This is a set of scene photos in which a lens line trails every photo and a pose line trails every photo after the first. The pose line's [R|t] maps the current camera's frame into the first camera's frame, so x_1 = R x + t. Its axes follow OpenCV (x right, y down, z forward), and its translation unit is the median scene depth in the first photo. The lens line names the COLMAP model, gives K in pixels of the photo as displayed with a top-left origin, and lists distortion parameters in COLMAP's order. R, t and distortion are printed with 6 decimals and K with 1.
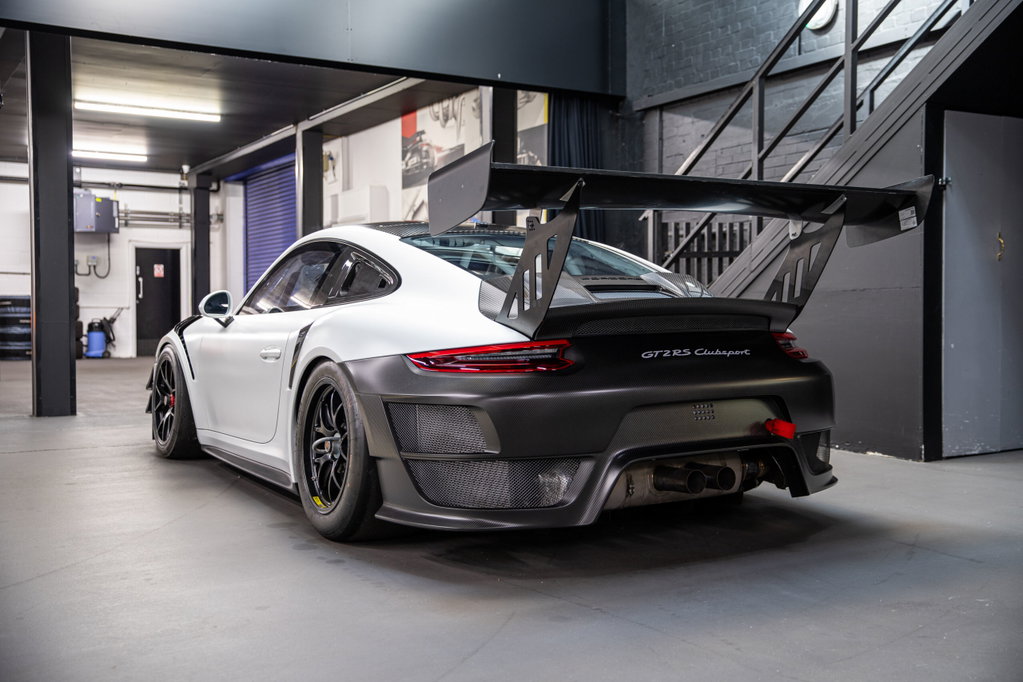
lens RADIAL K [[1073.7, 0, 511.5], [0, 1073.7, 341.0], [0, 0, 1]] dist [0.057024, -0.006200]
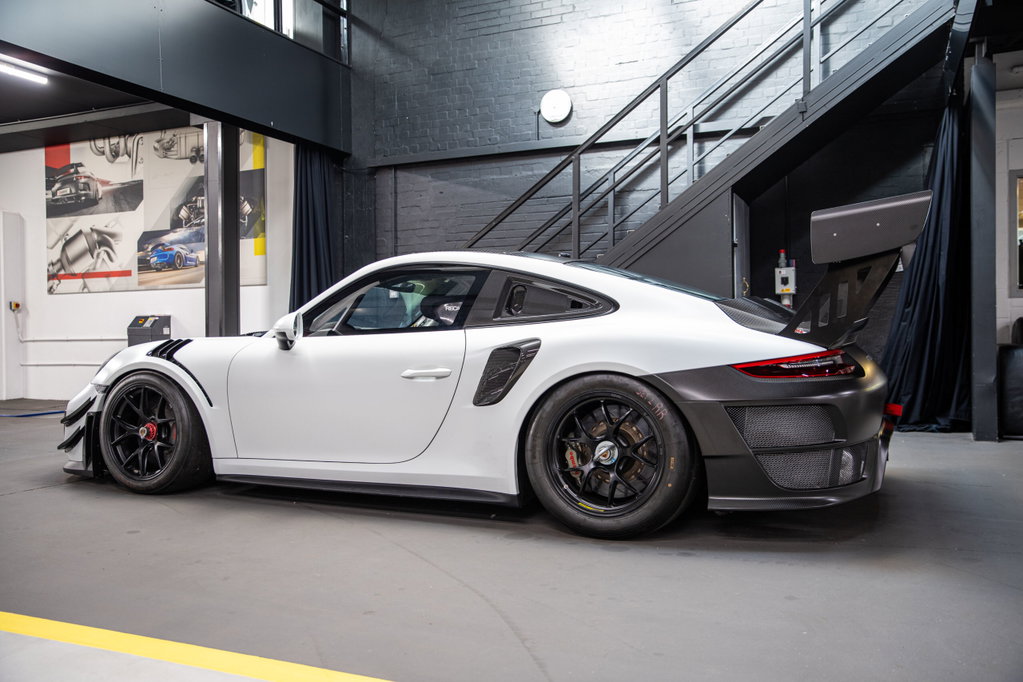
lens RADIAL K [[844.7, 0, 511.5], [0, 844.7, 341.0], [0, 0, 1]] dist [0.002899, 0.004084]
pose [[0.825491, -0.014260, 0.564235, -0.293336], [0.026667, 0.999550, -0.013752, -0.002766], [-0.563785, 0.026398, 0.825499, 0.140605]]
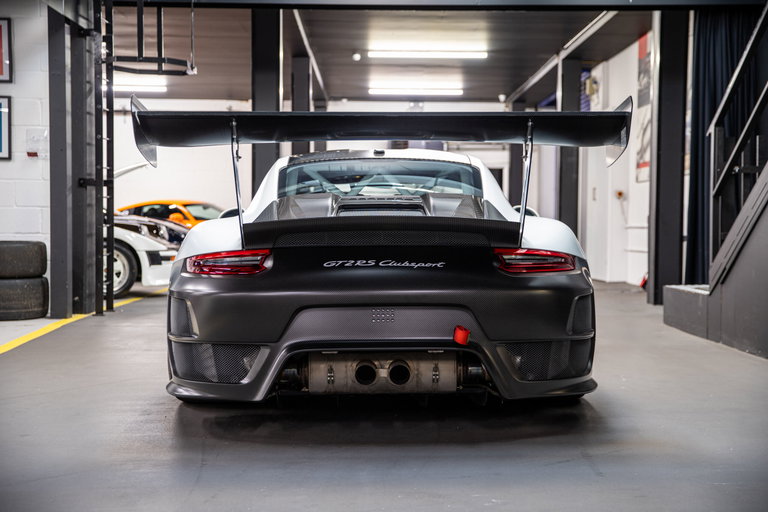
lens RADIAL K [[1001.7, 0, 384.0], [0, 1001.7, 256.0], [0, 0, 1]] dist [0.030122, 0.045228]
pose [[0.869392, 0.025082, -0.493485, 0.263624], [-0.021904, 0.999685, 0.012221, -0.003861], [0.493637, 0.000184, 0.869668, 0.026243]]
